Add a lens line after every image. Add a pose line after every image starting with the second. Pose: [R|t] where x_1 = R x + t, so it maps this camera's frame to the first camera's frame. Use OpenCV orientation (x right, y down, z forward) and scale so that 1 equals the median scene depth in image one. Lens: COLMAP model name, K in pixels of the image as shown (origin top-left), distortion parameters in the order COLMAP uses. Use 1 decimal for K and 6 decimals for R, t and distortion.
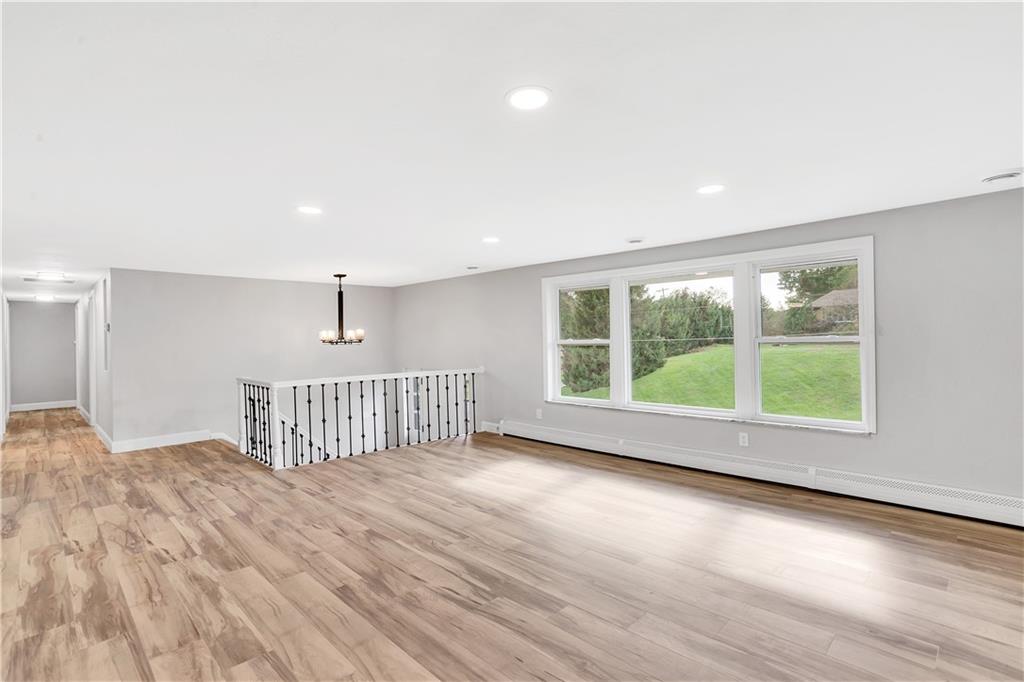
lens RADIAL K [[490.6, 0, 508.1], [0, 490.6, 340.0], [0, 0, 1]] dist [-0.002885, 0.004072]
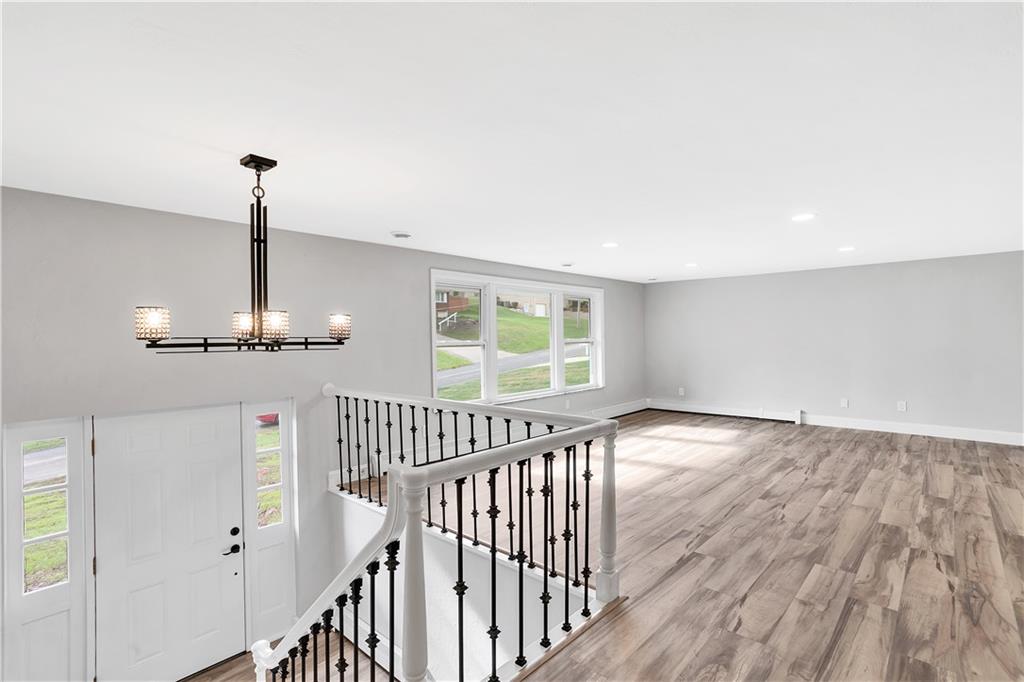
lens RADIAL K [[490.6, 0, 507.8], [0, 490.6, 340.8], [0, 0, 1]] dist [-0.002885, 0.004072]
pose [[-0.063162, 0.020757, 0.997787, -1.404427], [0.024674, 0.999511, -0.019231, 0.027690], [-0.997698, 0.023405, -0.063643, 1.664878]]
